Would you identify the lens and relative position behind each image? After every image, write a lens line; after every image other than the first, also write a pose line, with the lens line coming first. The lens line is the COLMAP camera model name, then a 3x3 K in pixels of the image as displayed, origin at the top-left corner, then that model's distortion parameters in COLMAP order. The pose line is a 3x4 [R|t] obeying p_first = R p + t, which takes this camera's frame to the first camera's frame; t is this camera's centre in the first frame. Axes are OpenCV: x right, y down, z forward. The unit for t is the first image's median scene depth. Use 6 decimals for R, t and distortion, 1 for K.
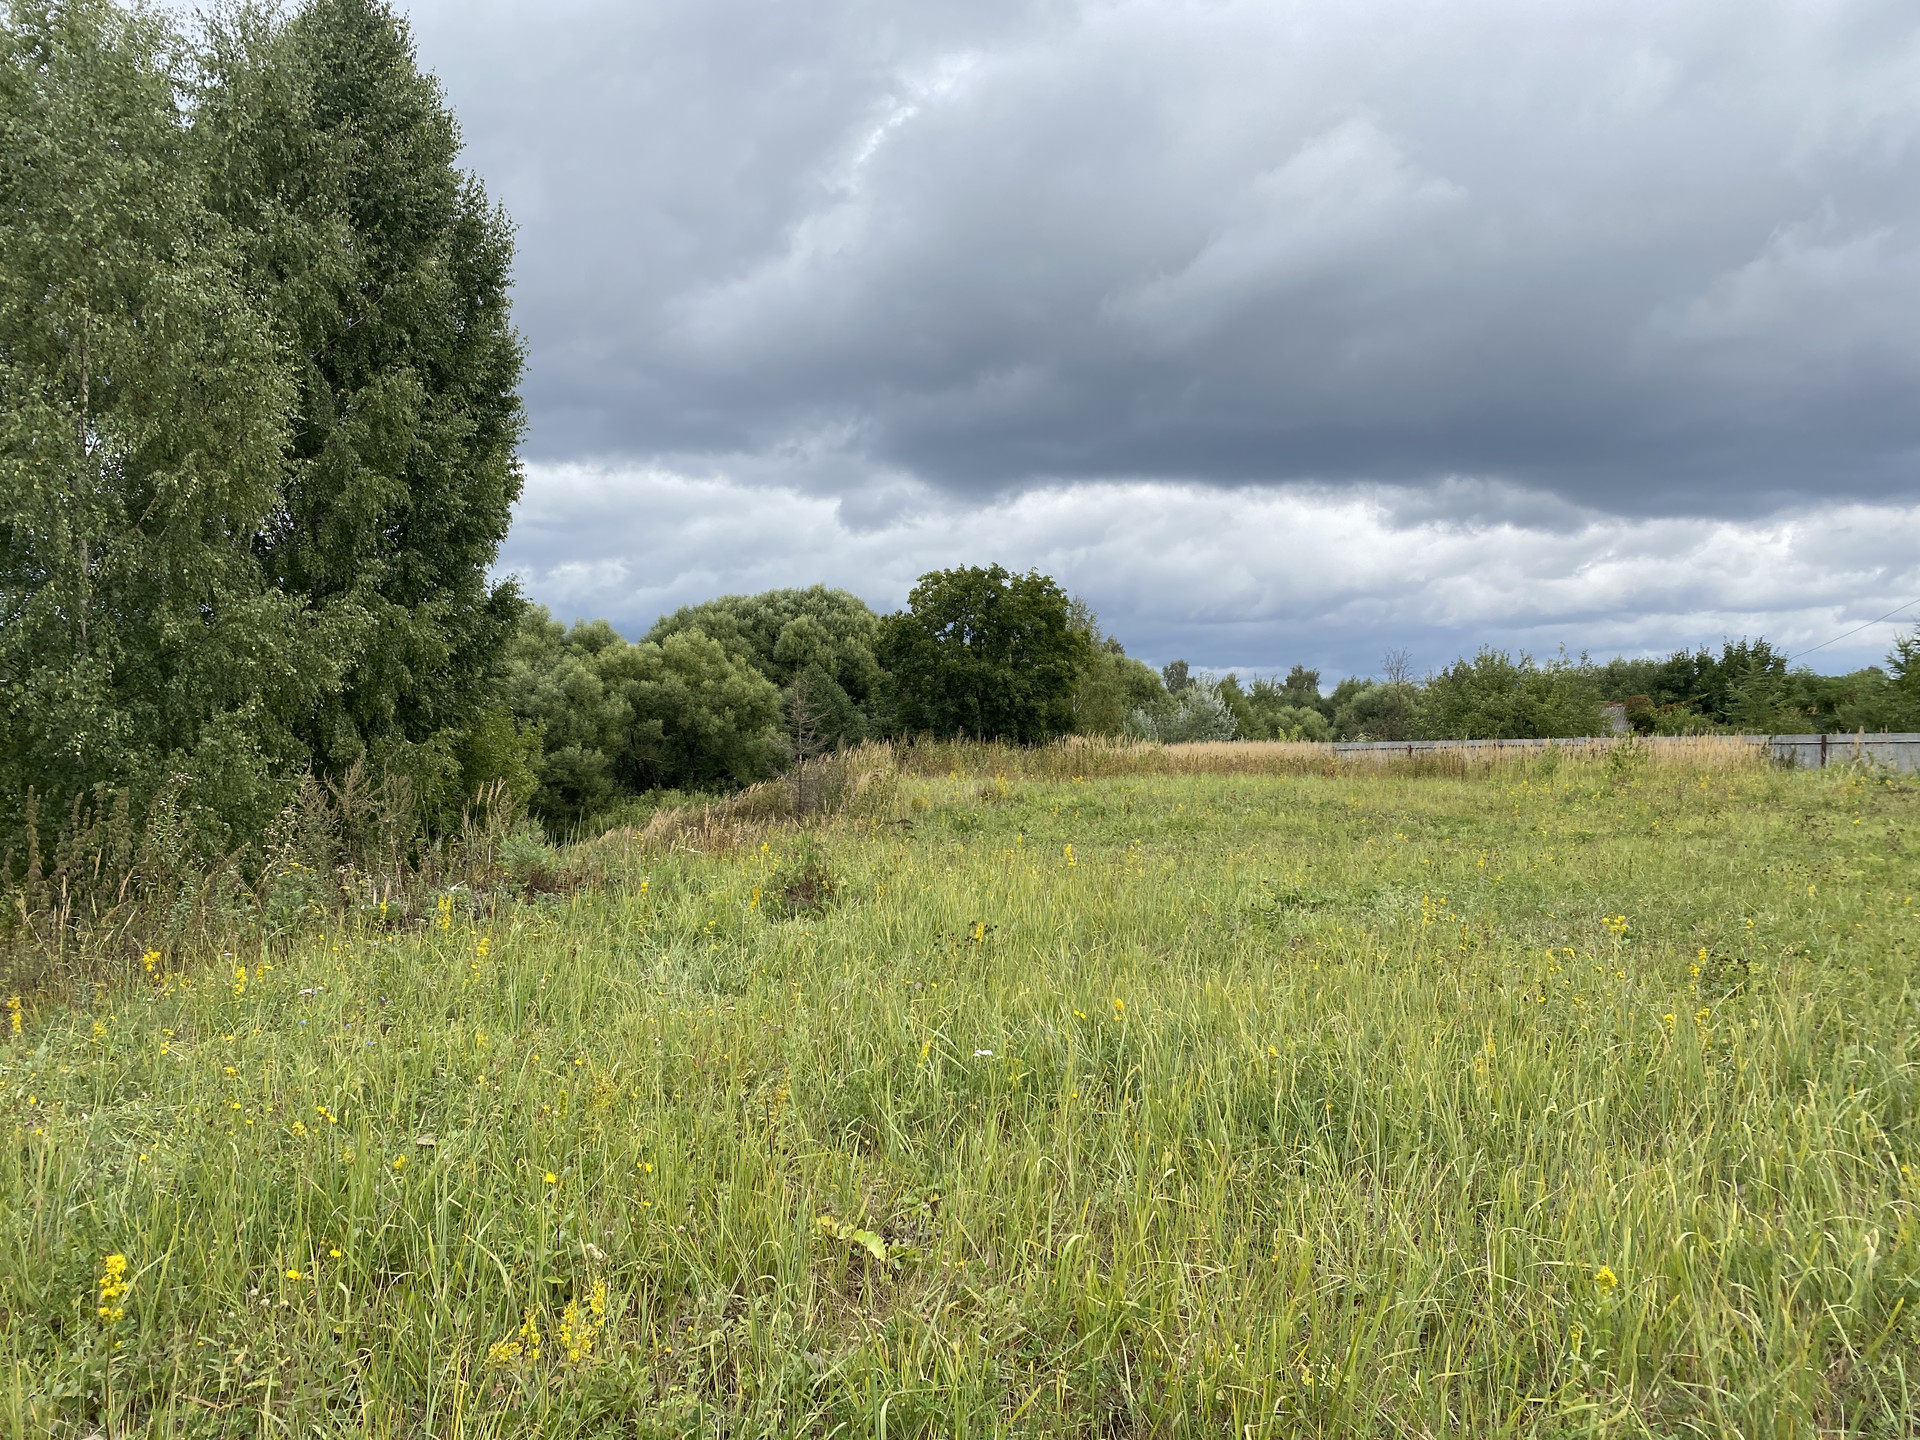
lens RADIAL K [[1473.1, 0, 919.1], [0, 1473.1, 726.5], [0, 0, 1]] dist [0.012249, -0.002719]
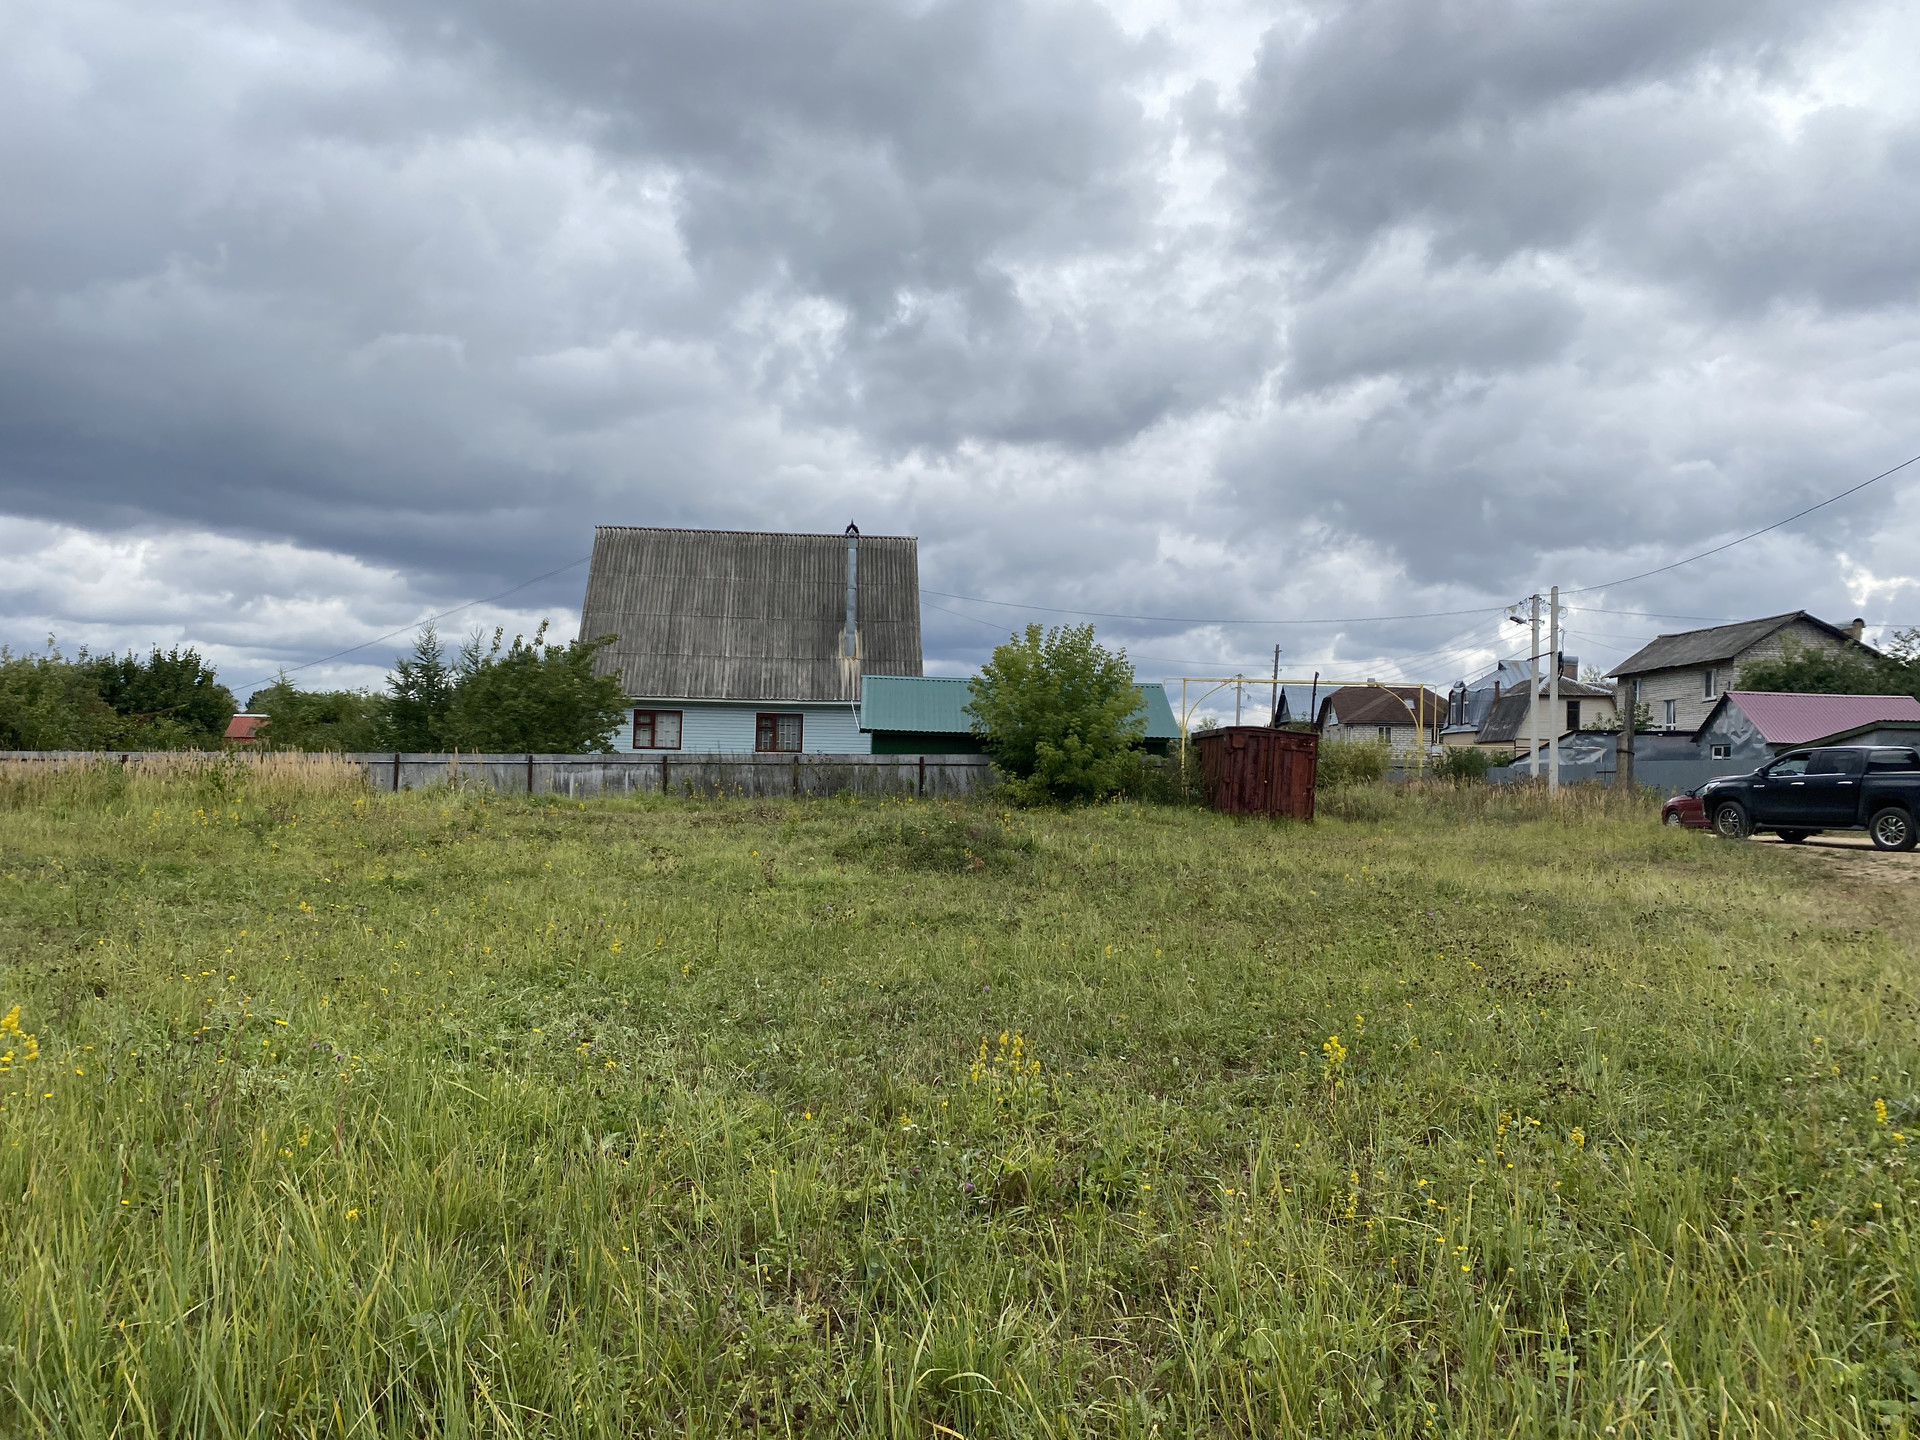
lens RADIAL K [[1438.9, 0, 978.4], [0, 1438.9, 705.2], [0, 0, 1]] dist [-0.000718, -0.004688]
pose [[0.452803, 0.047420, 0.890349, -0.031901], [-0.026107, 0.998862, -0.039922, 0.000998], [-0.891228, -0.005167, 0.453525, 0.121593]]
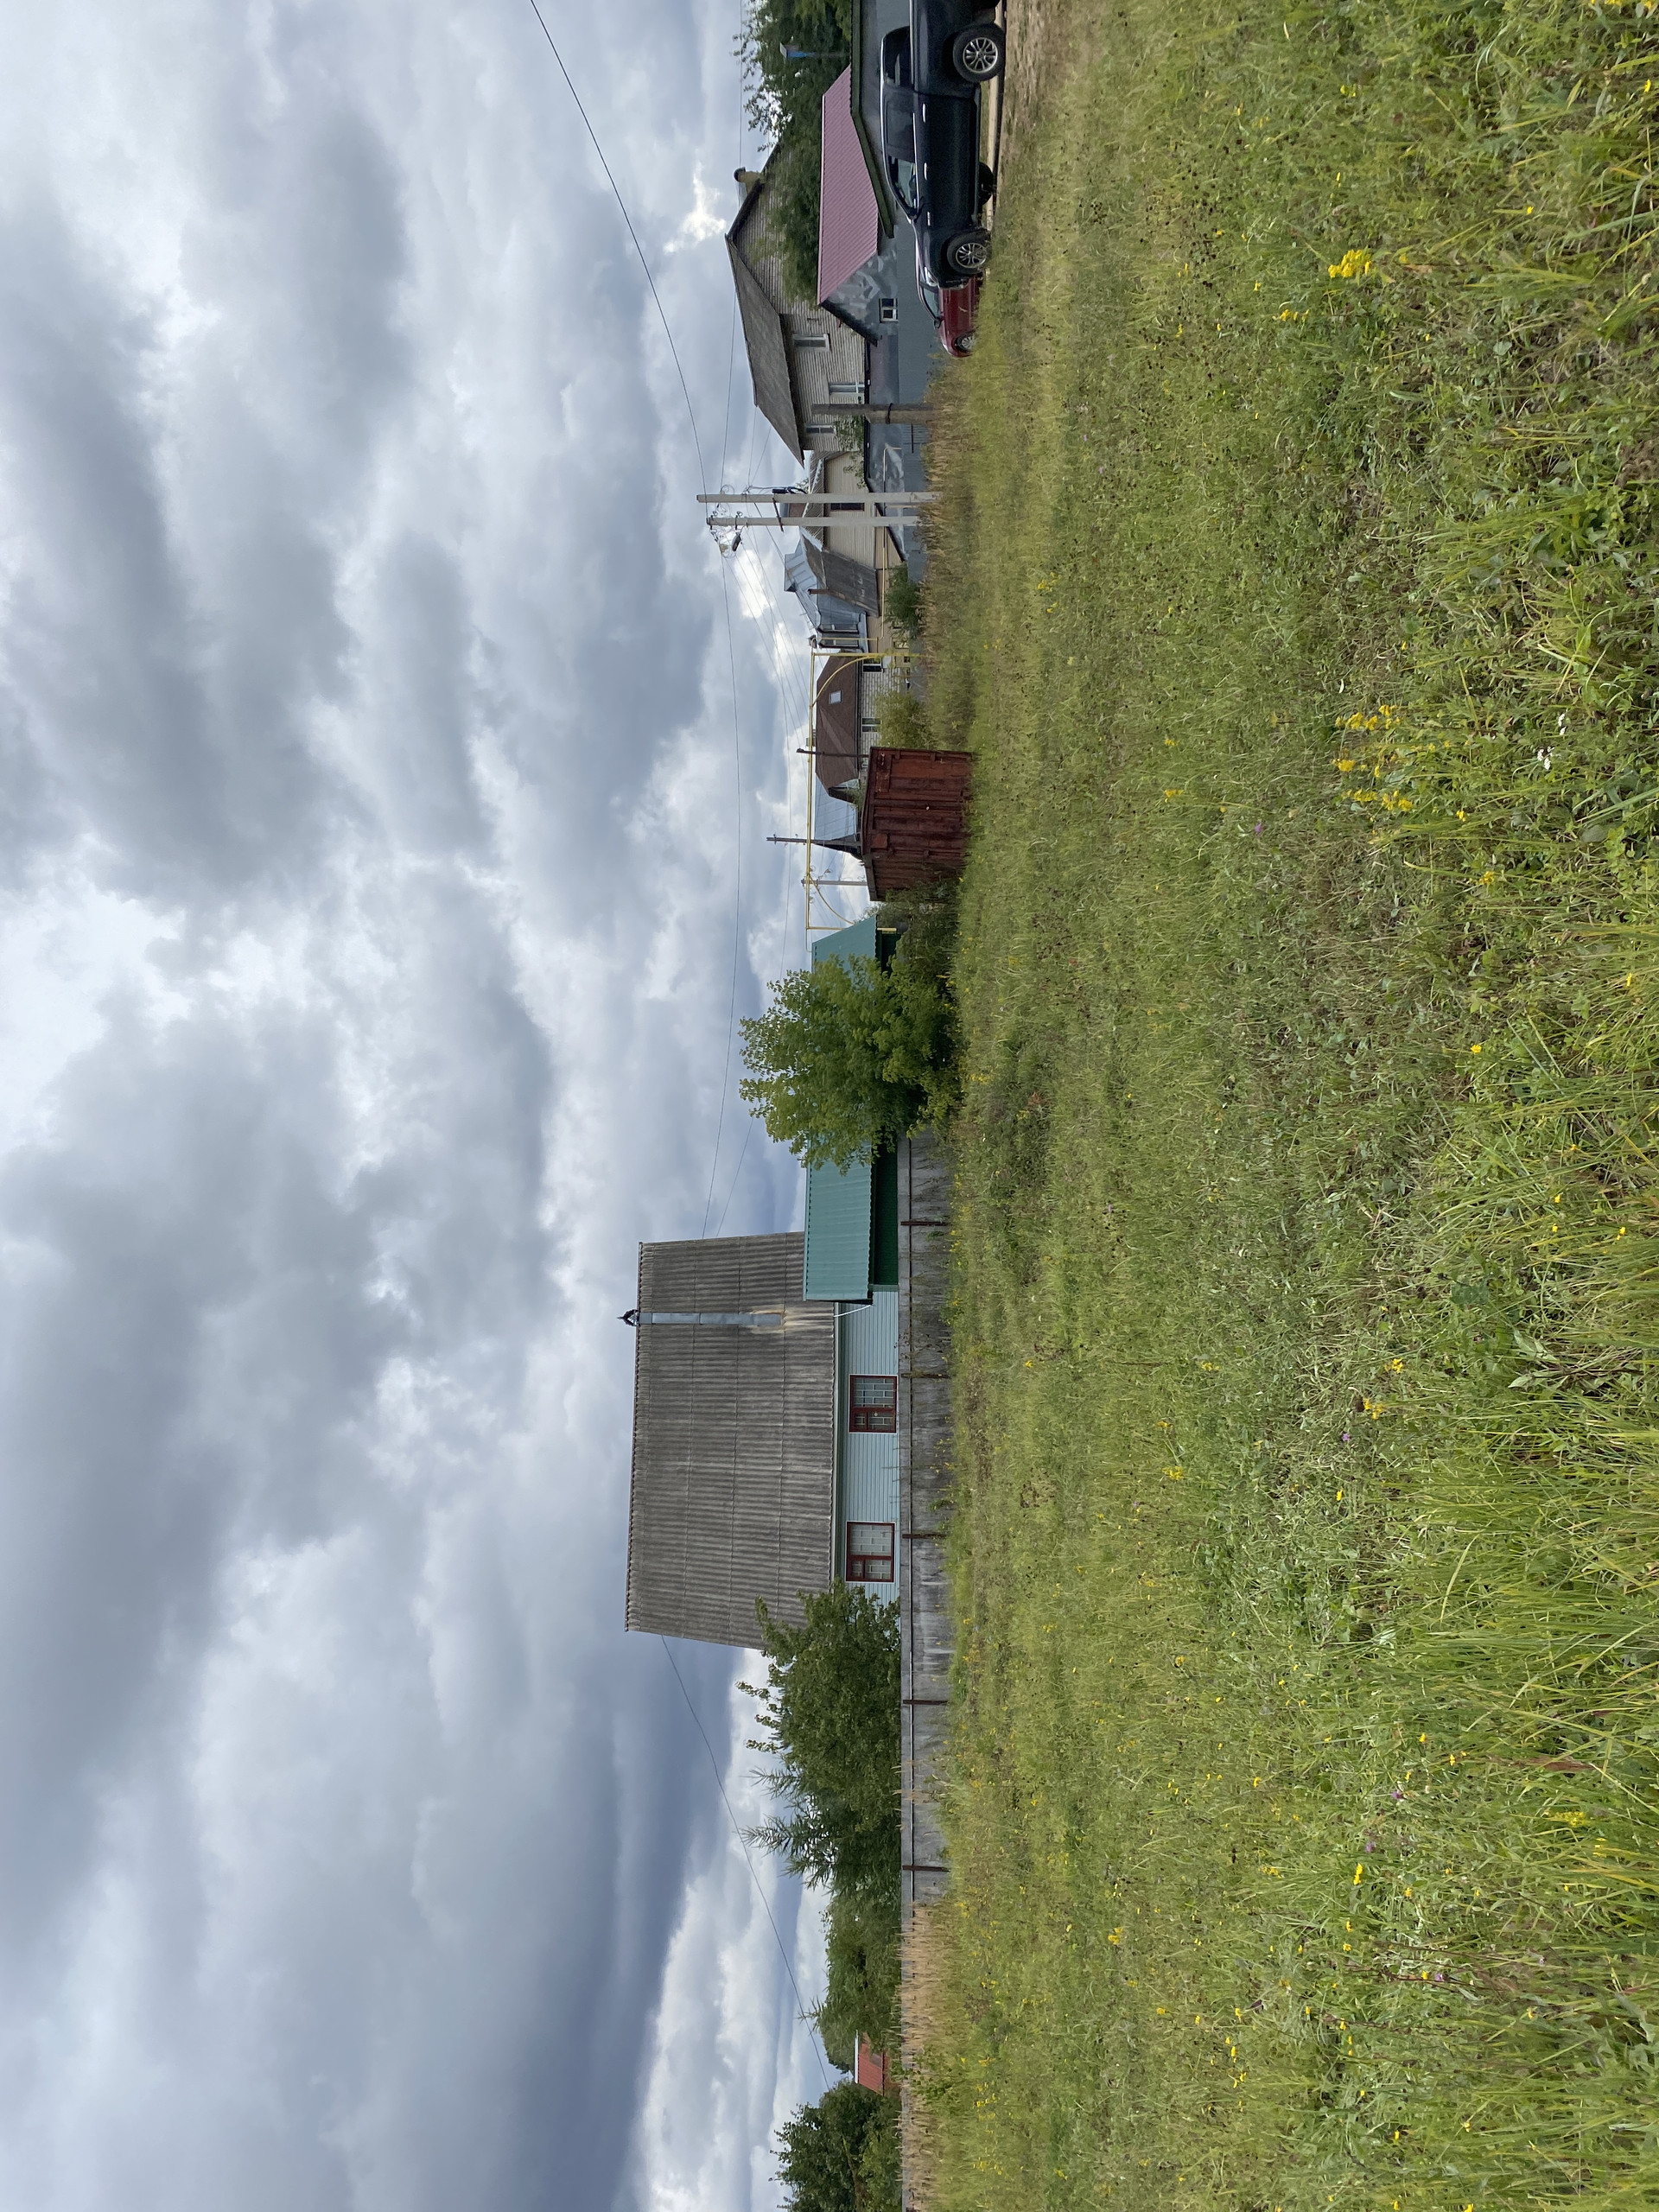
lens RADIAL K [[1634.8, 0, 698.0], [0, 1634.8, 1121.9], [0, 0, 1]] dist [0.000270, -0.000525]
pose [[0.124157, -0.403131, 0.906681, -0.018987], [0.991653, 0.018381, -0.127620, 0.001067], [0.034782, 0.914958, 0.402048, 0.145944]]
